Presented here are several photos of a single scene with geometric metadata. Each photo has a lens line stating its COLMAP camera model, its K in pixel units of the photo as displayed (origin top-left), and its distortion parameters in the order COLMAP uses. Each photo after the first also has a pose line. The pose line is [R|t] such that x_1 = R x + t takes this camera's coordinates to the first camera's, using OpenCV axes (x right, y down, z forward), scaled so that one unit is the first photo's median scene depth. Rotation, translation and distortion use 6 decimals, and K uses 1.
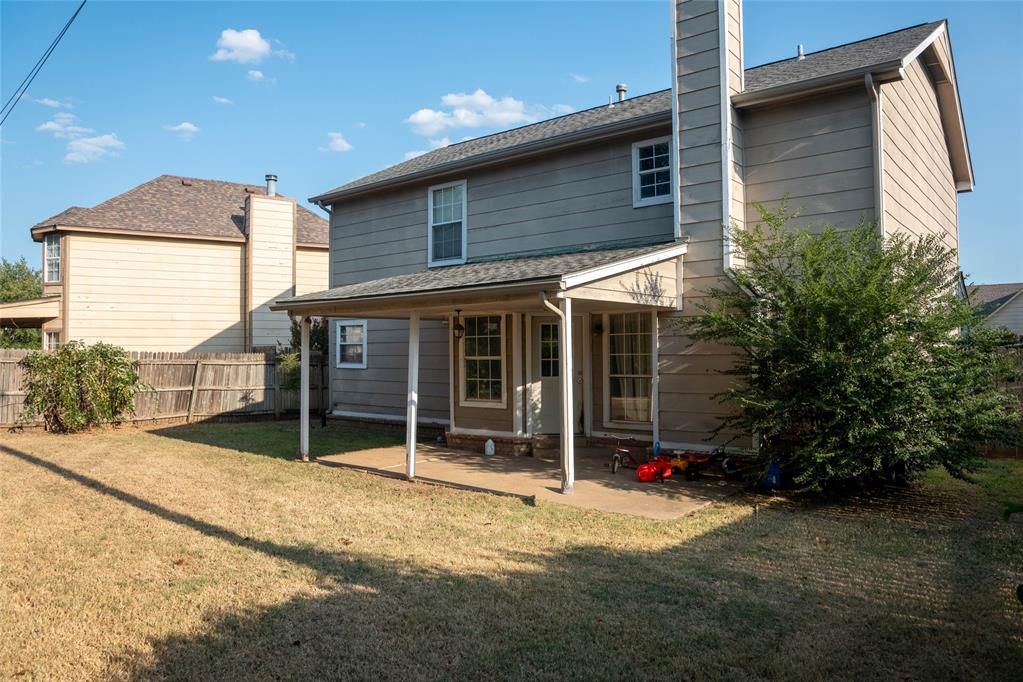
lens RADIAL K [[695.7, 0, 513.9], [0, 695.7, 340.0], [0, 0, 1]] dist [-0.008939, -0.000500]
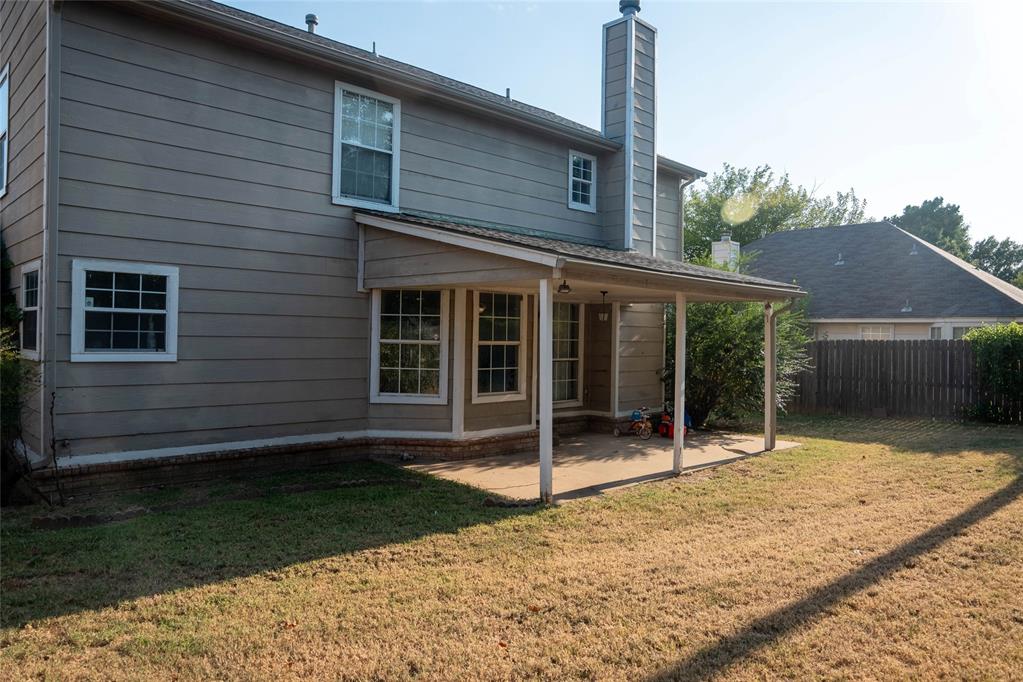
lens RADIAL K [[695.7, 0, 514.2], [0, 695.7, 339.9], [0, 0, 1]] dist [-0.008939, -0.000500]
pose [[0.142347, 0.009134, 0.989775, -0.857229], [-0.028117, 0.999591, -0.005180, 0.025392], [-0.989417, -0.027092, 0.142545, 0.848626]]
